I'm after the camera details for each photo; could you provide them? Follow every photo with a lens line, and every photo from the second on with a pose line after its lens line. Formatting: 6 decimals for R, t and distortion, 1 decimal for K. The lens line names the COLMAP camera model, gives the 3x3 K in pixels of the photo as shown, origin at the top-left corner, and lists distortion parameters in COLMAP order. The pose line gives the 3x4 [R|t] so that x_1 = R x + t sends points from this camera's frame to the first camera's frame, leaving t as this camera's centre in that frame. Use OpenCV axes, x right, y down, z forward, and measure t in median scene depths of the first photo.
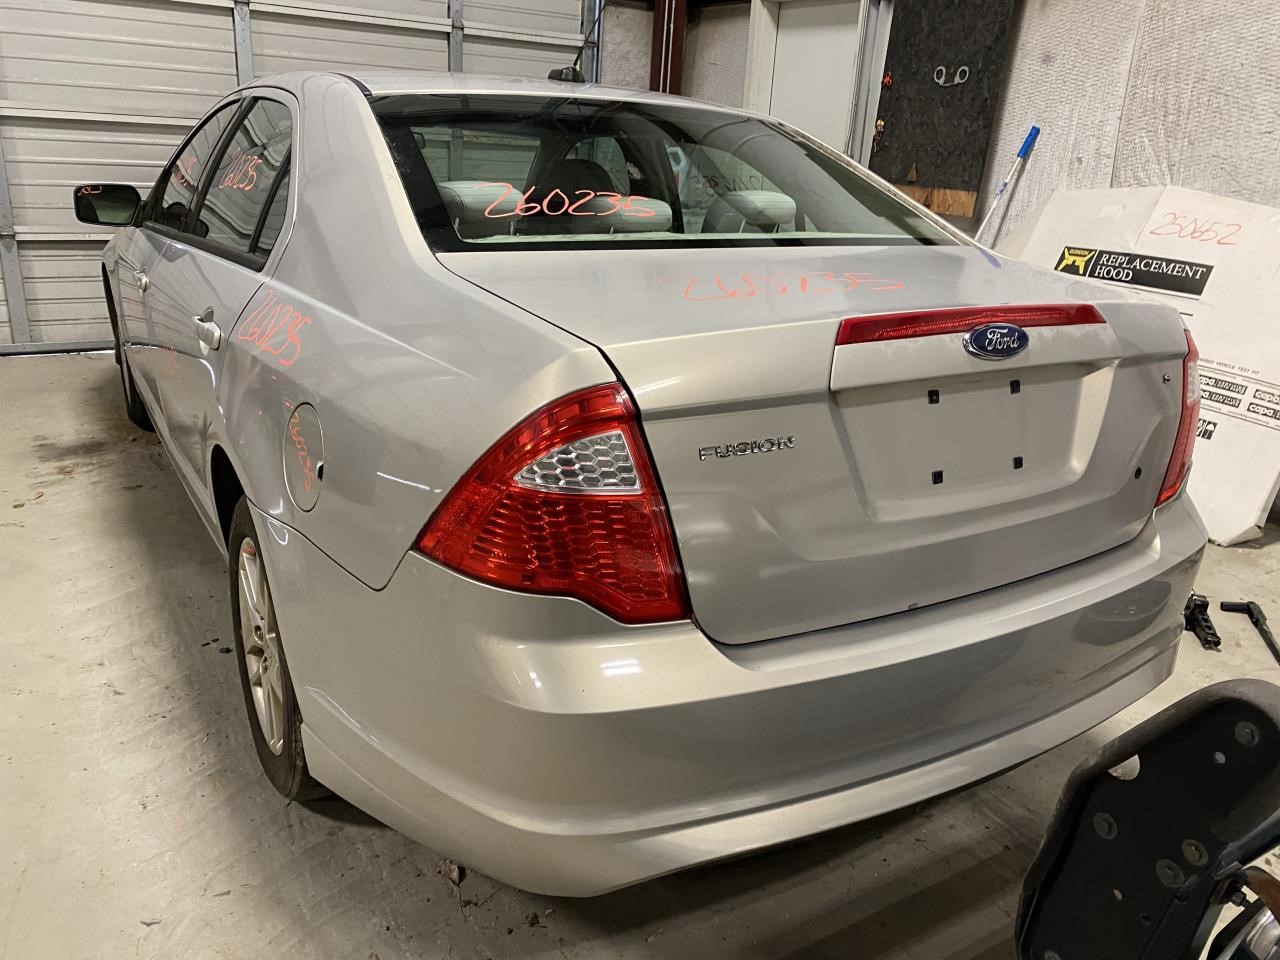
lens RADIAL K [[976.5, 0, 645.2], [0, 976.5, 456.0], [0, 0, 1]] dist [-0.000749, -0.000434]
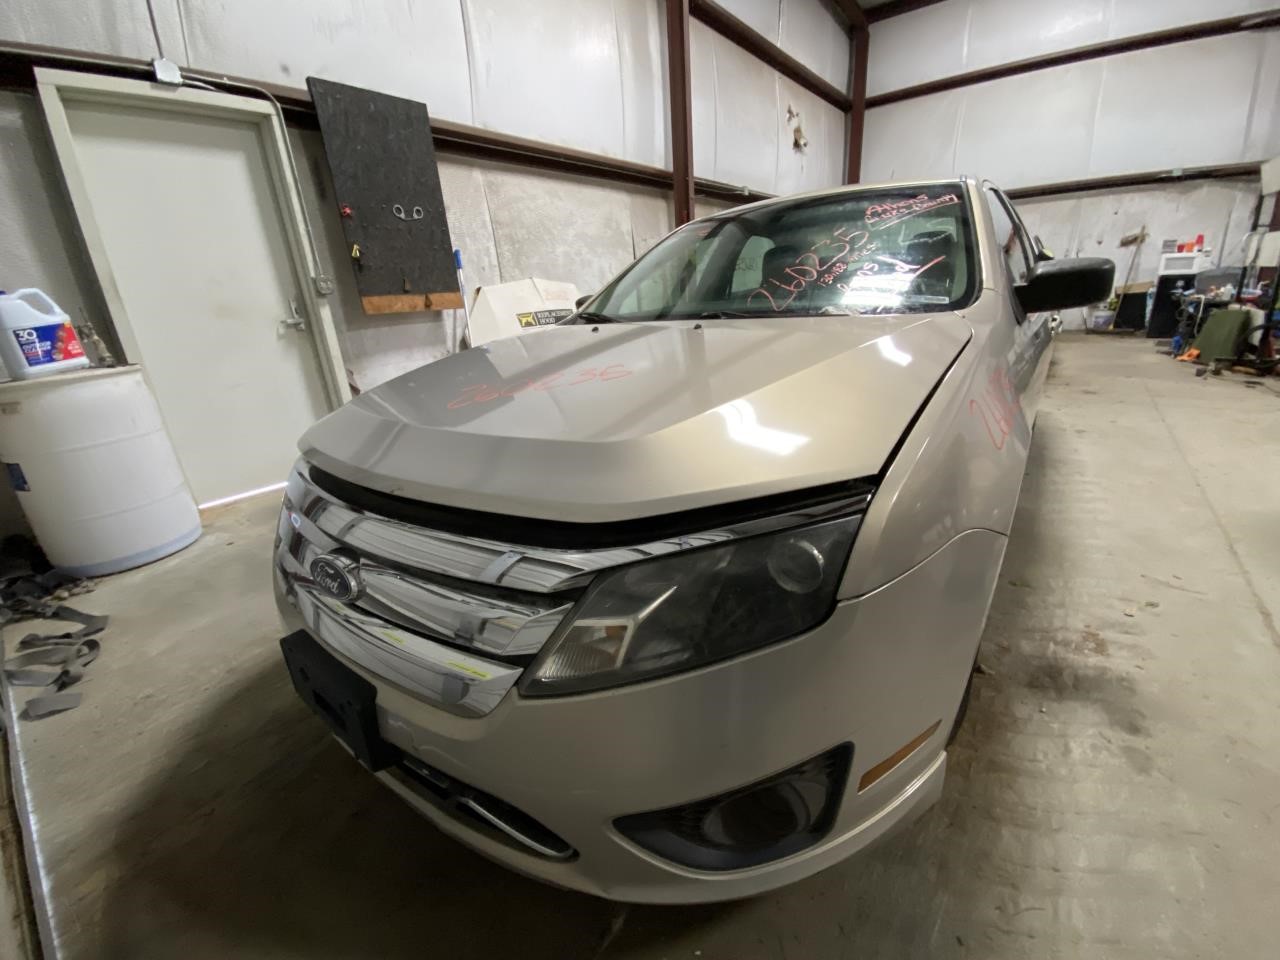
lens RADIAL K [[516.8, 0, 640.0], [0, 516.8, 480.0], [0, 0, 1]] dist [0.018654, -0.021372]
pose [[-0.351218, -0.347453, 0.869438, -0.647556], [0.336946, 0.819477, 0.463600, -0.335241], [-0.873564, 0.455778, -0.170742, 1.103535]]
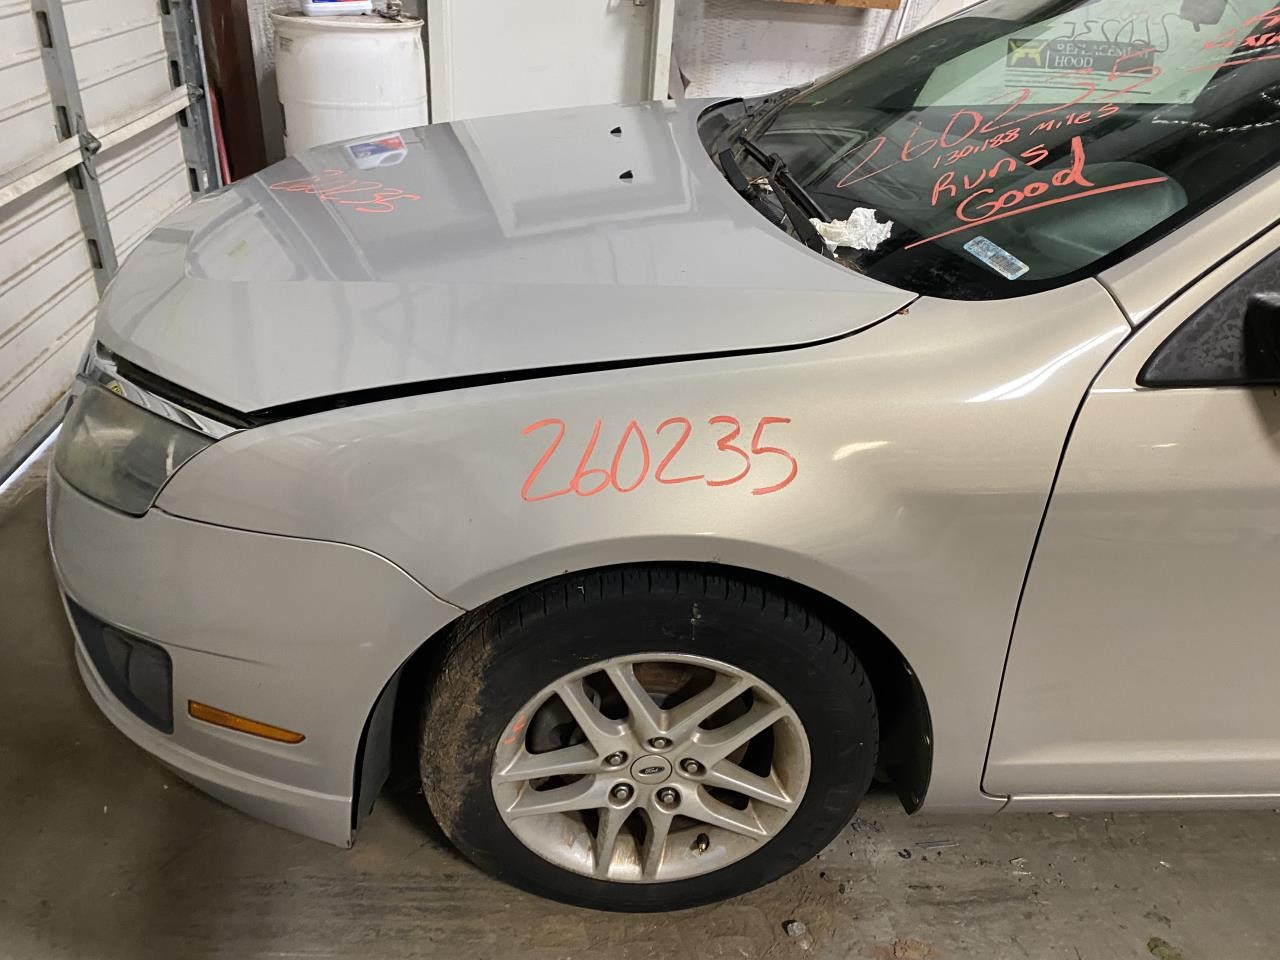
lens RADIAL K [[976.5, 0, 645.2], [0, 976.5, 456.0], [0, 0, 1]] dist [-0.000749, -0.000434]
pose [[0.481025, -0.452059, 0.751171, -0.678475], [0.244401, 0.891988, 0.380296, -0.298473], [-0.841952, 0.000655, 0.539553, 0.771506]]
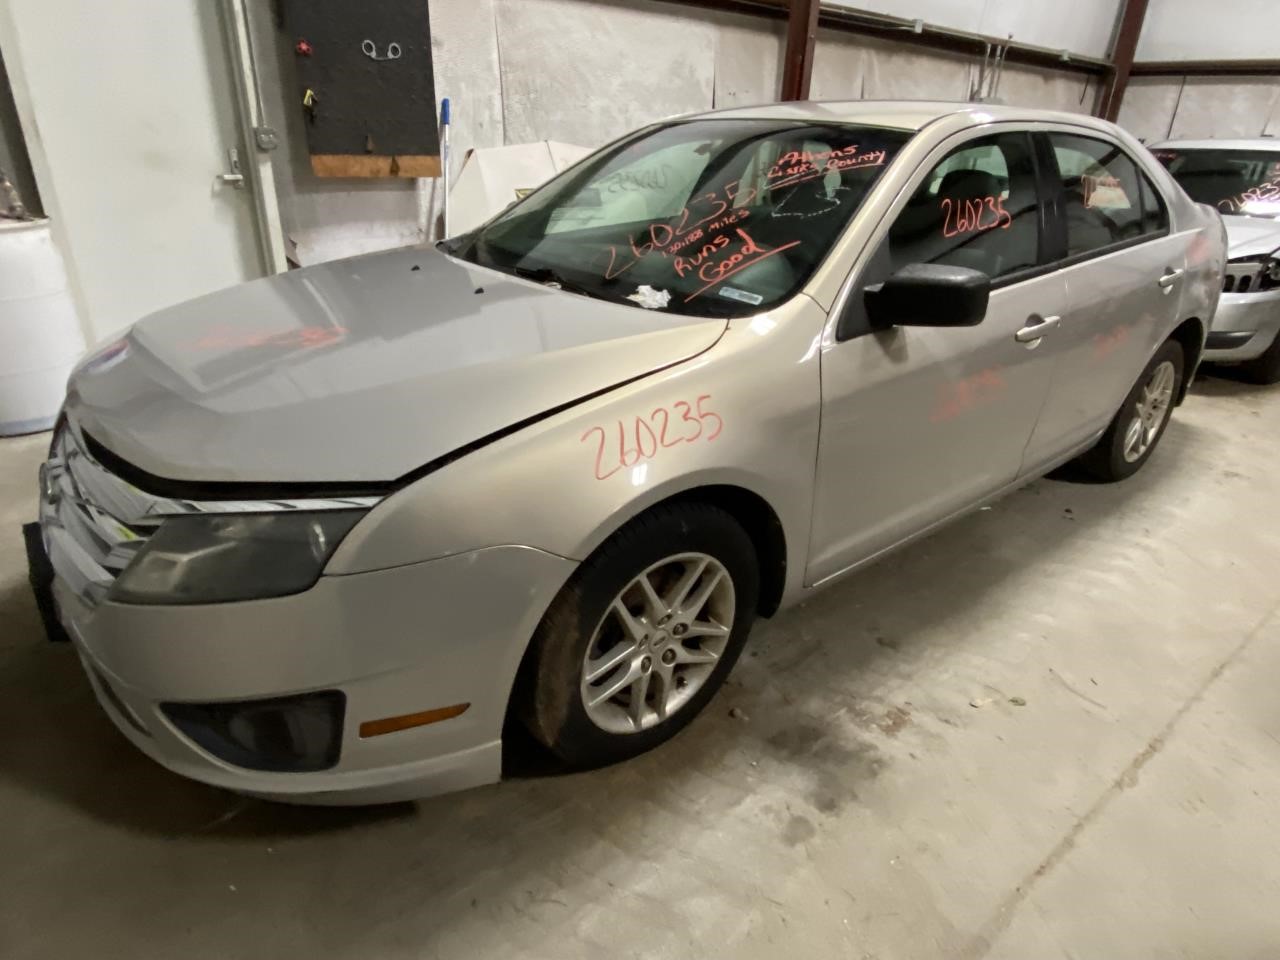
lens RADIAL K [[758.4, 0, 640.0], [0, 758.4, 480.0], [0, 0, 1]] dist [0.005201, 0.000885]
pose [[-0.122024, -0.467042, 0.875775, -0.788295], [0.274133, 0.832187, 0.481992, -0.347197], [-0.953919, 0.298894, 0.026485, 0.916731]]
